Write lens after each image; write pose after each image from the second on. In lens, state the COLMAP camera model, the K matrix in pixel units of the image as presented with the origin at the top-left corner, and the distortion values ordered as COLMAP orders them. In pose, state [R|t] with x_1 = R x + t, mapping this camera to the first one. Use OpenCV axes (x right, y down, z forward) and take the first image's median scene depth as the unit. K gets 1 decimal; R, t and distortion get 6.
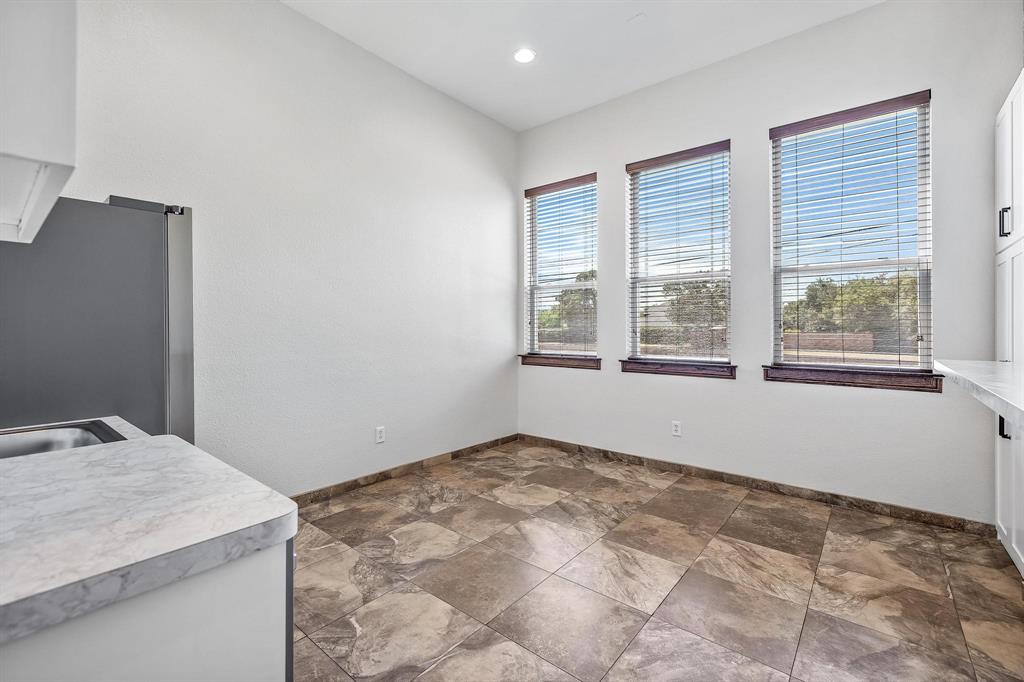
lens RADIAL K [[434.9, 0, 513.8], [0, 434.9, 337.4], [0, 0, 1]] dist [0.009520, 0.000147]
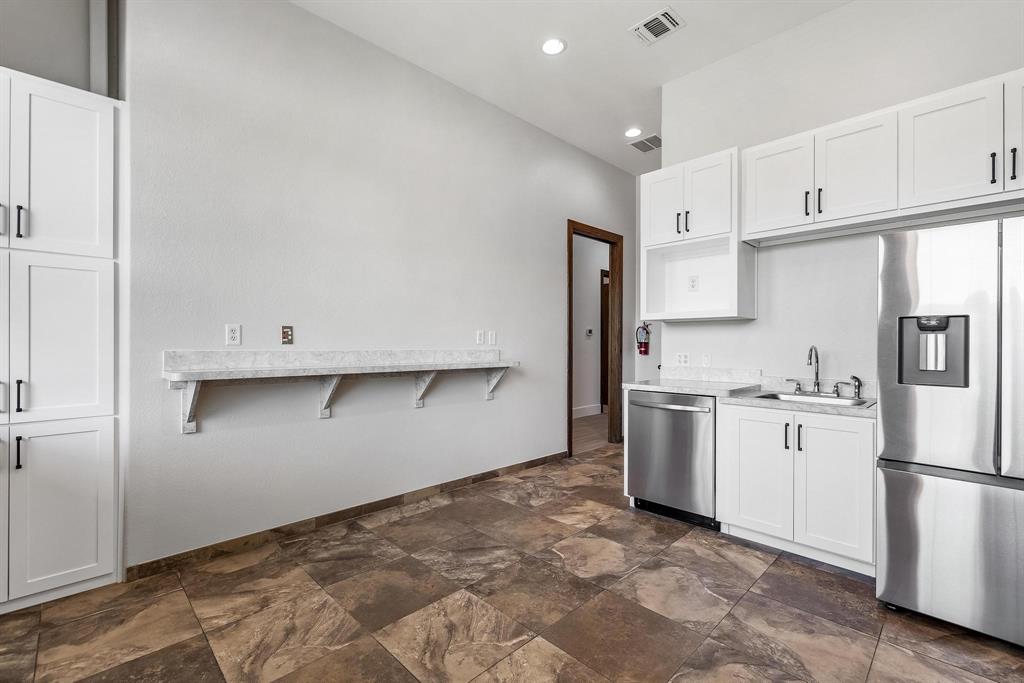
lens RADIAL K [[434.9, 0, 513.8], [0, 434.9, 337.9], [0, 0, 1]] dist [0.009520, 0.000147]
pose [[-0.993872, -0.002207, 0.110517, 0.047178], [-0.001774, 0.999990, 0.004010, -0.037788], [-0.110525, 0.003789, -0.993866, 1.932147]]
